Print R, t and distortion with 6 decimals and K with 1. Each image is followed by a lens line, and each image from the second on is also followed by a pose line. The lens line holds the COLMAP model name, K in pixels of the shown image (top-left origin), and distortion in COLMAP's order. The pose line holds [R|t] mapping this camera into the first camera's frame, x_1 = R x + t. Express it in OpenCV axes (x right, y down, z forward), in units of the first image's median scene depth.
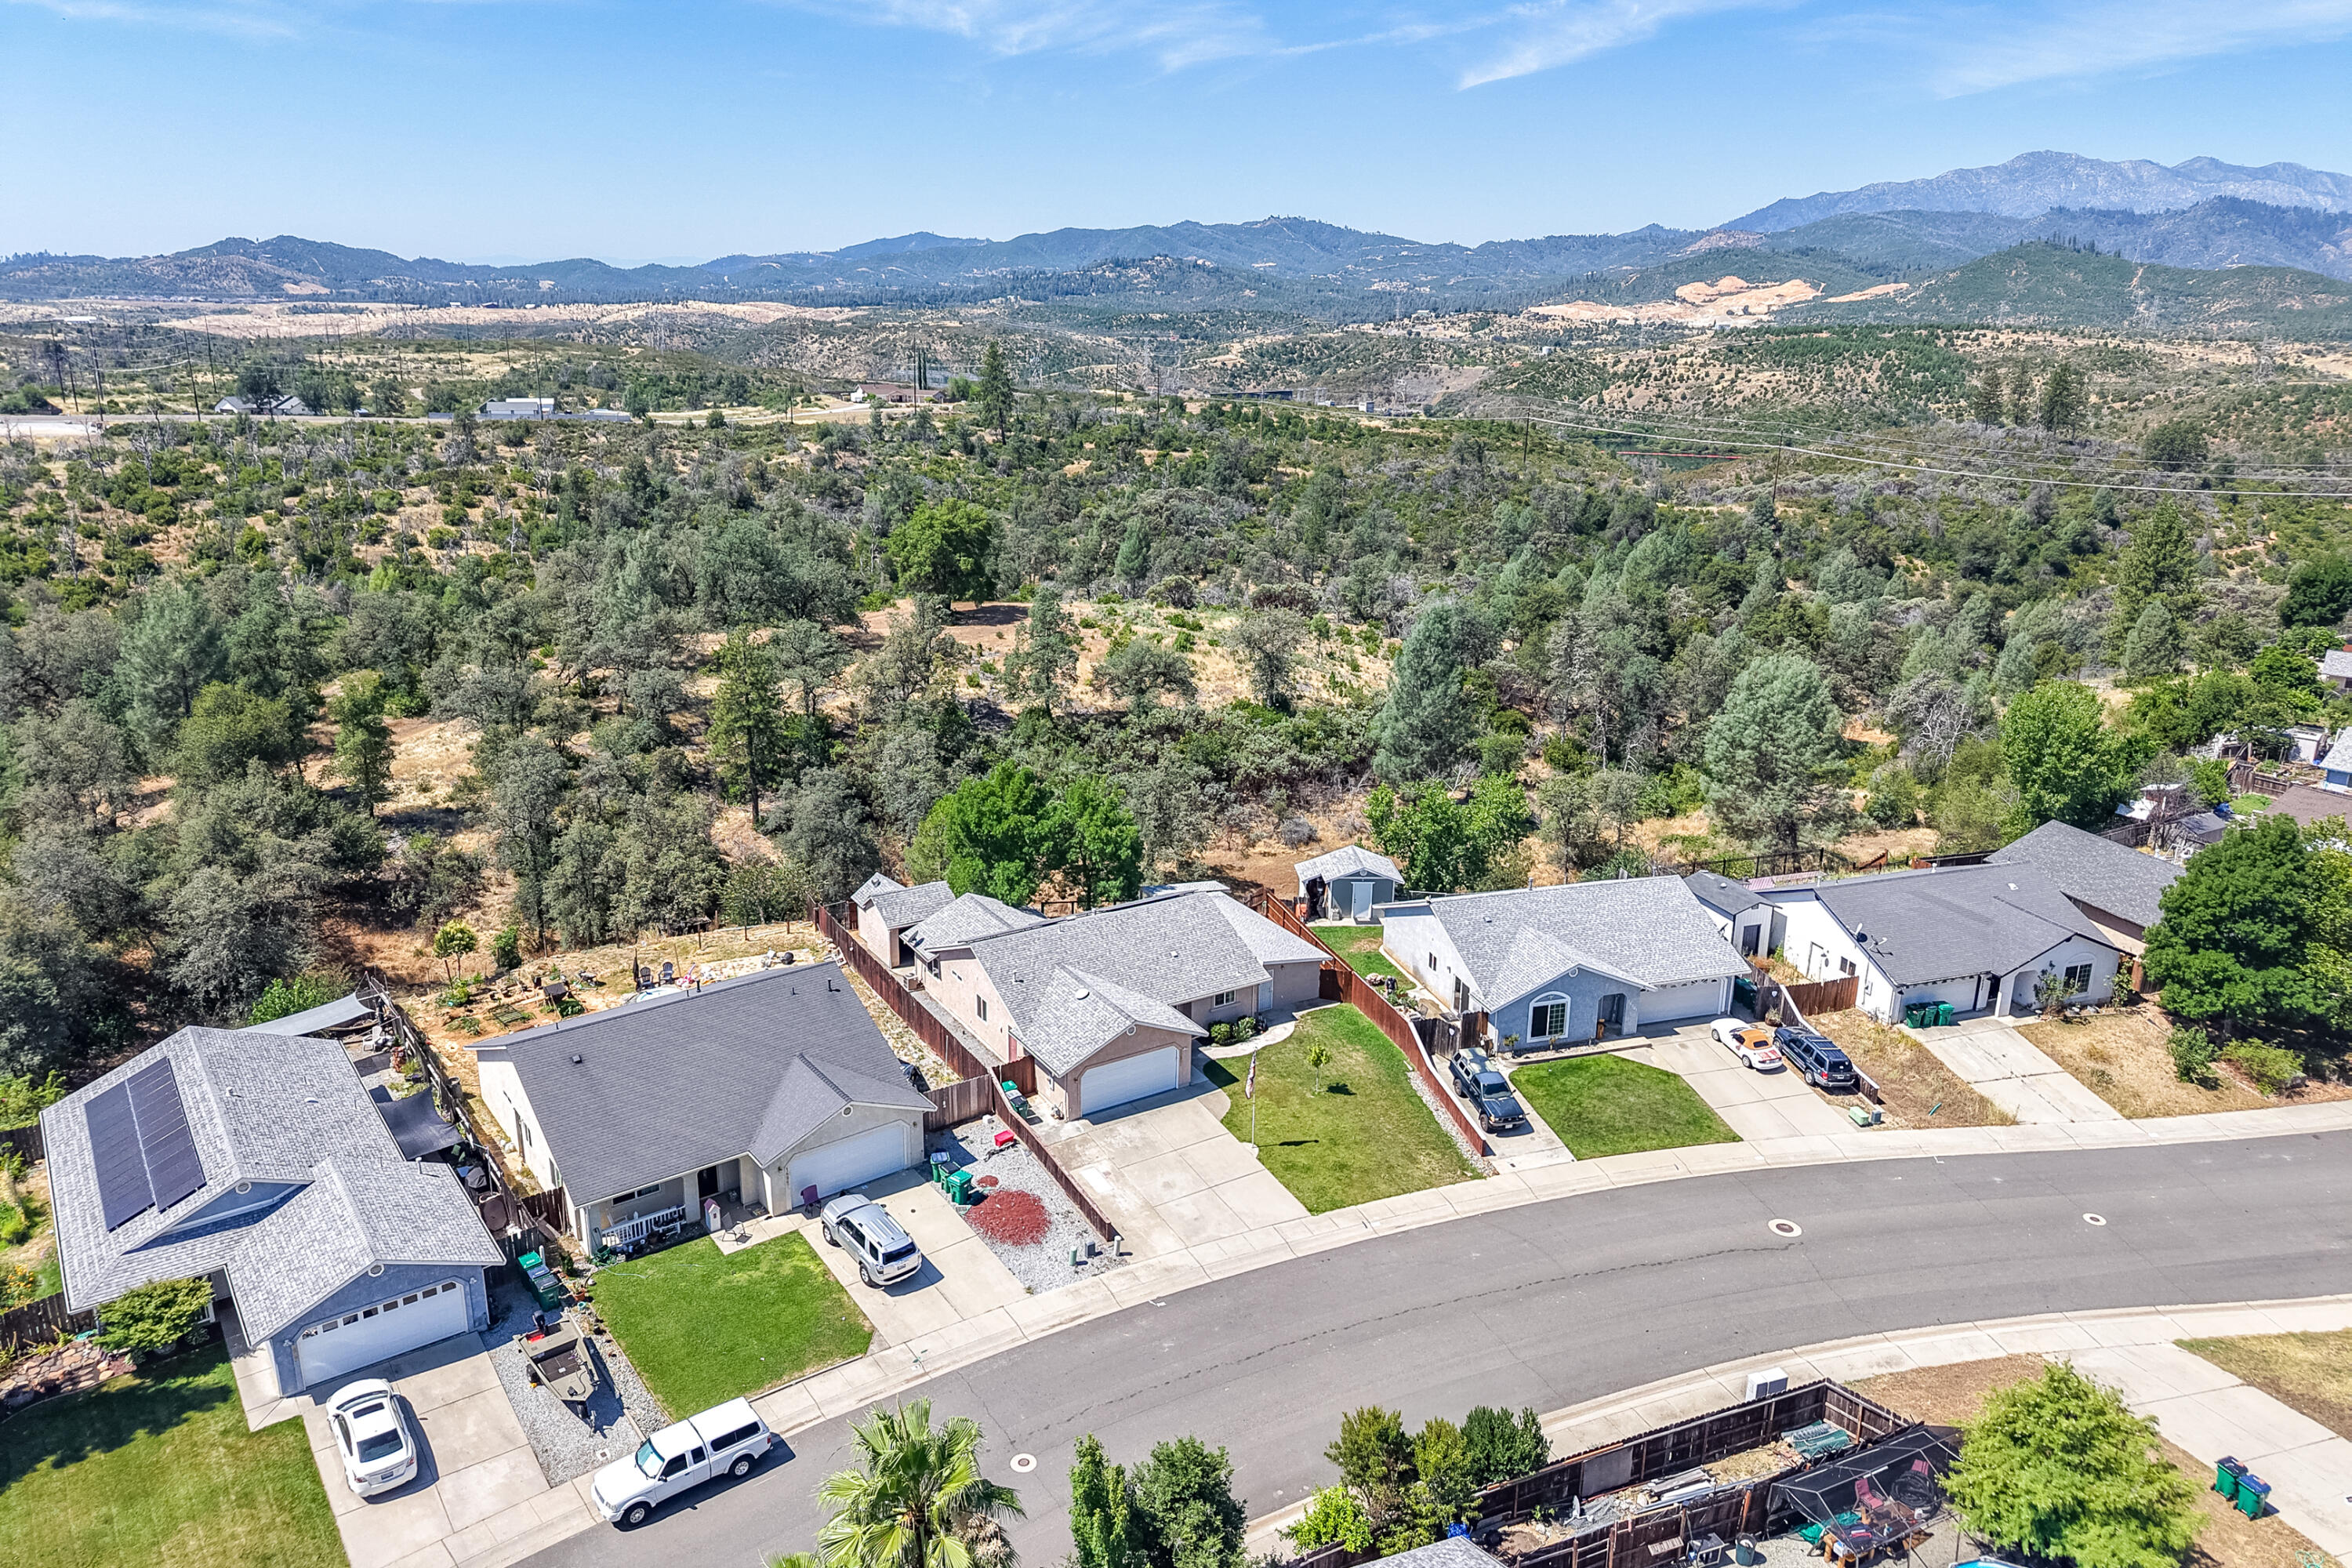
lens RADIAL K [[1530.4, 0, 1173.6], [0, 1530.4, 878.4], [0, 0, 1]] dist [0.029743, -0.027940]
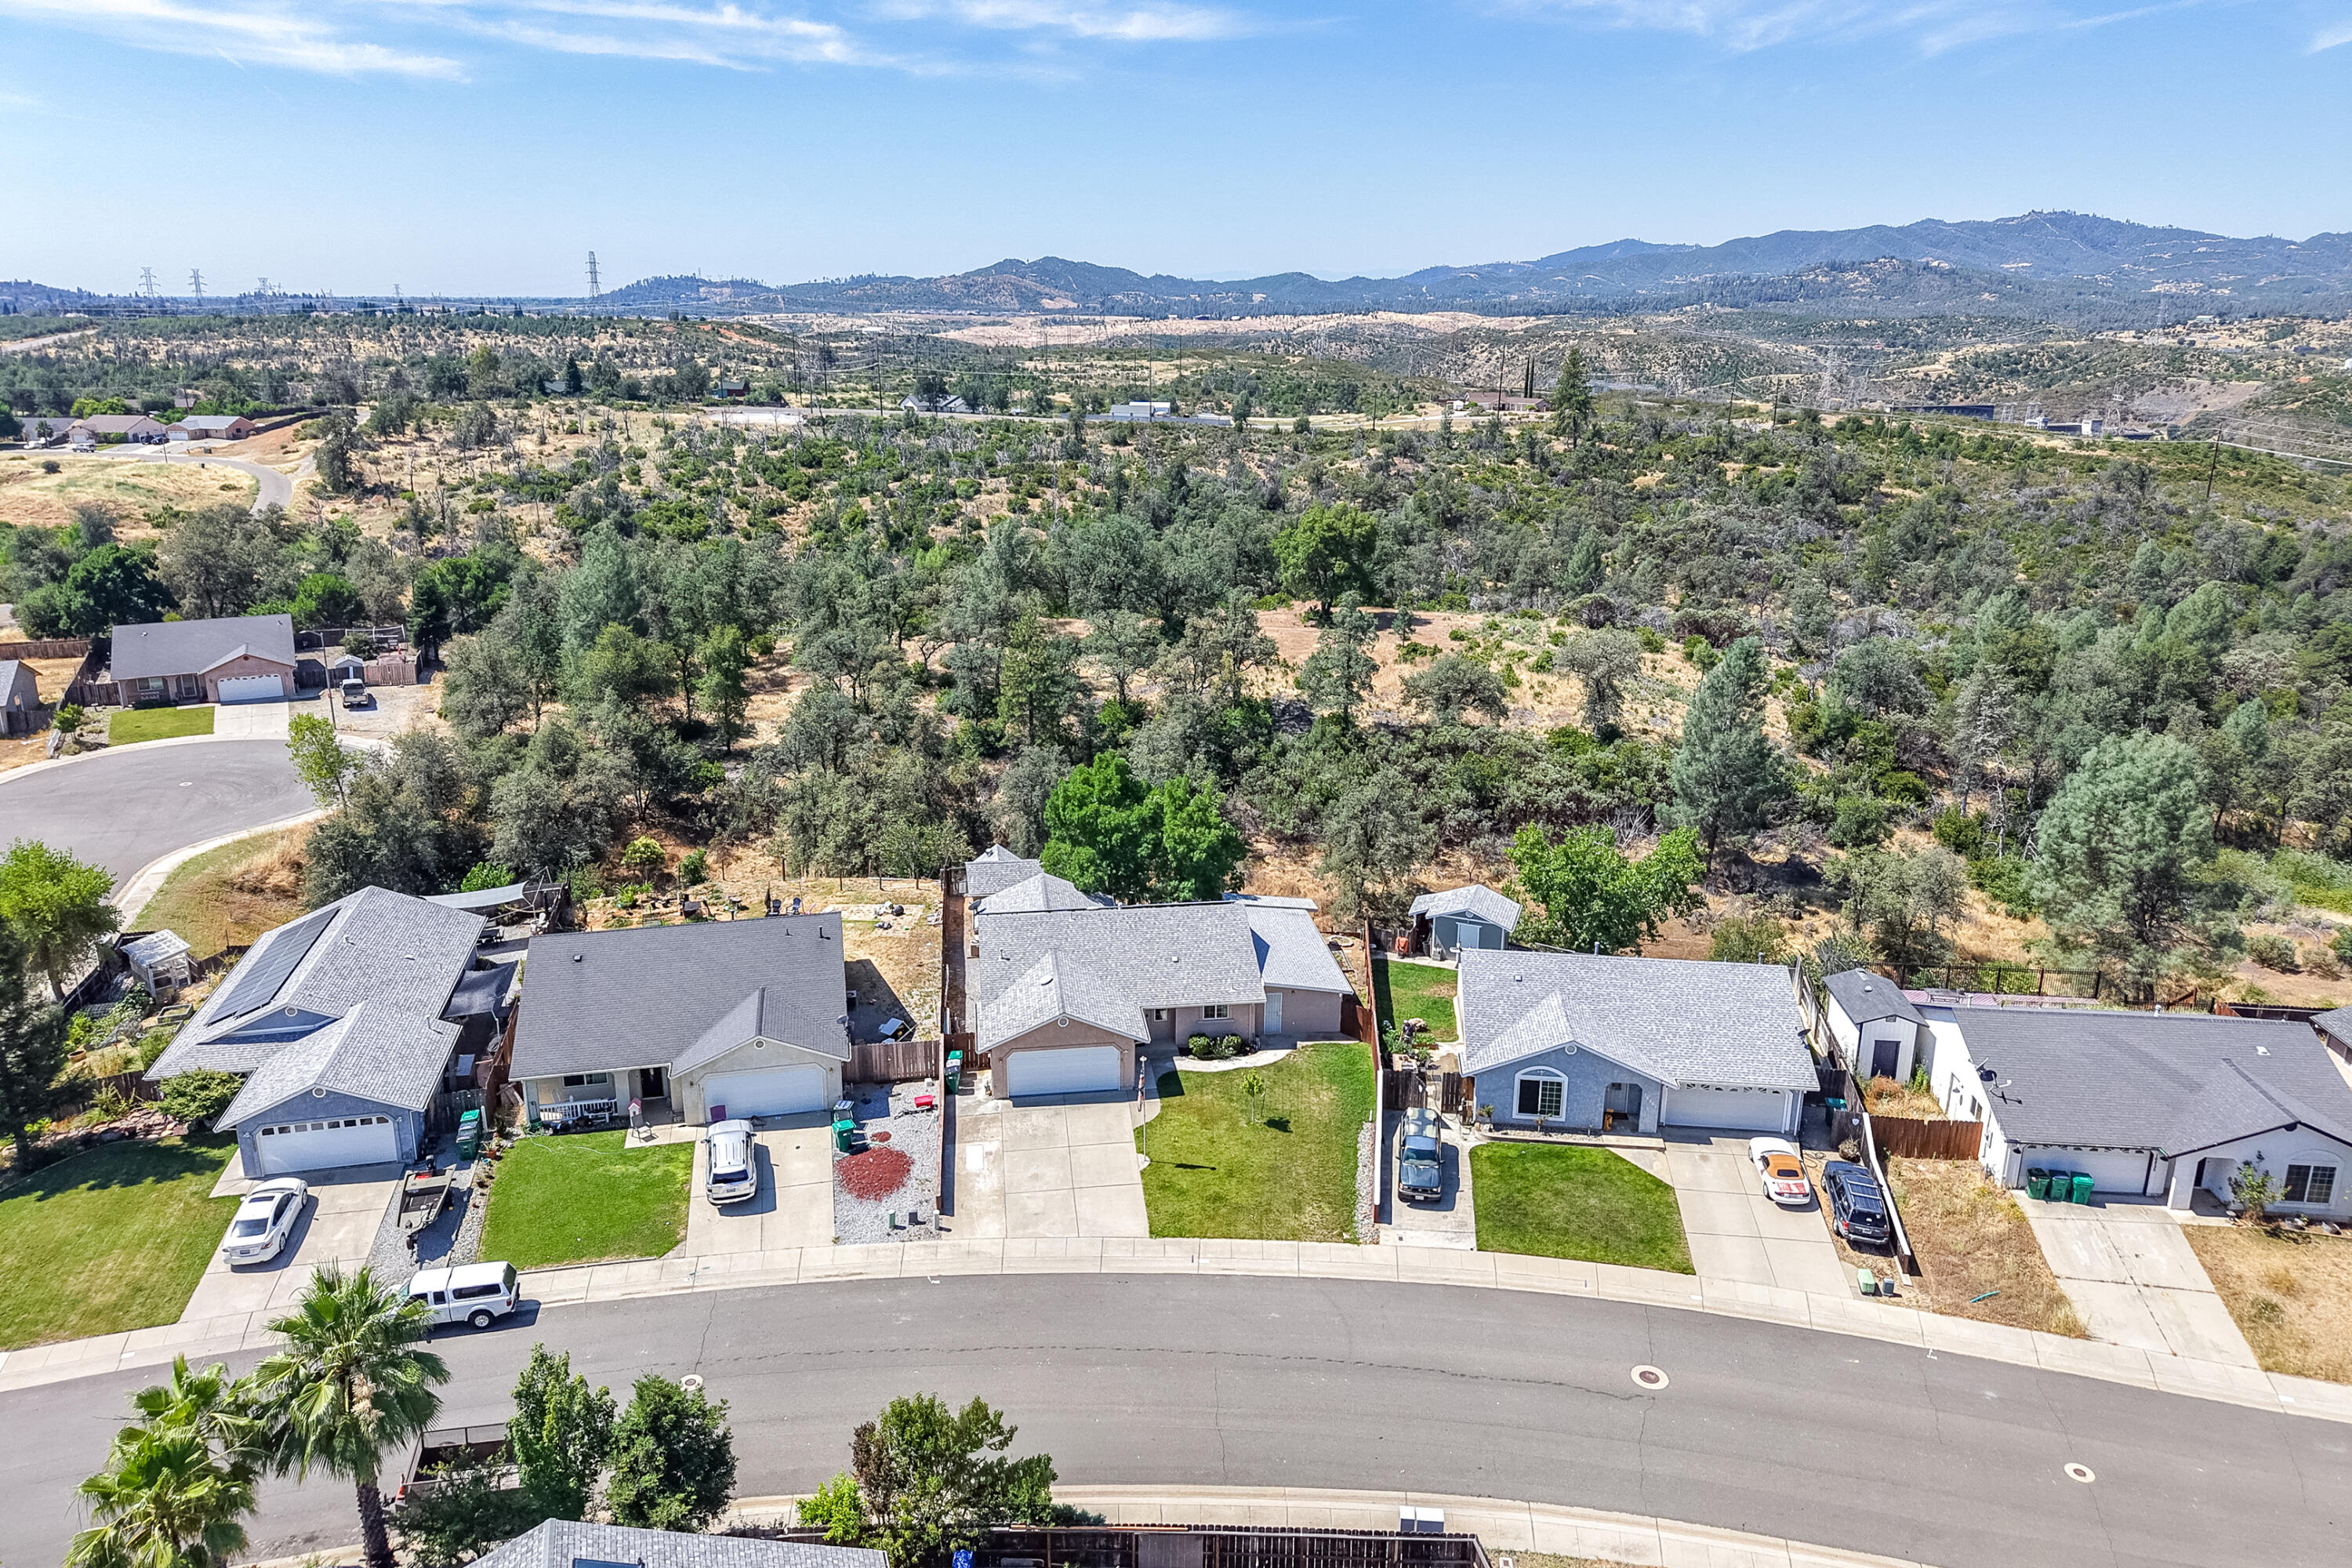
lens RADIAL K [[1530.4, 0, 1173.6], [0, 1530.4, 878.4], [0, 0, 1]] dist [0.029743, -0.027940]
pose [[0.913115, 0.137310, -0.383883, 0.128005], [-0.139353, 0.989984, 0.022636, -0.008480], [0.383146, 0.032826, 0.923104, 0.029118]]
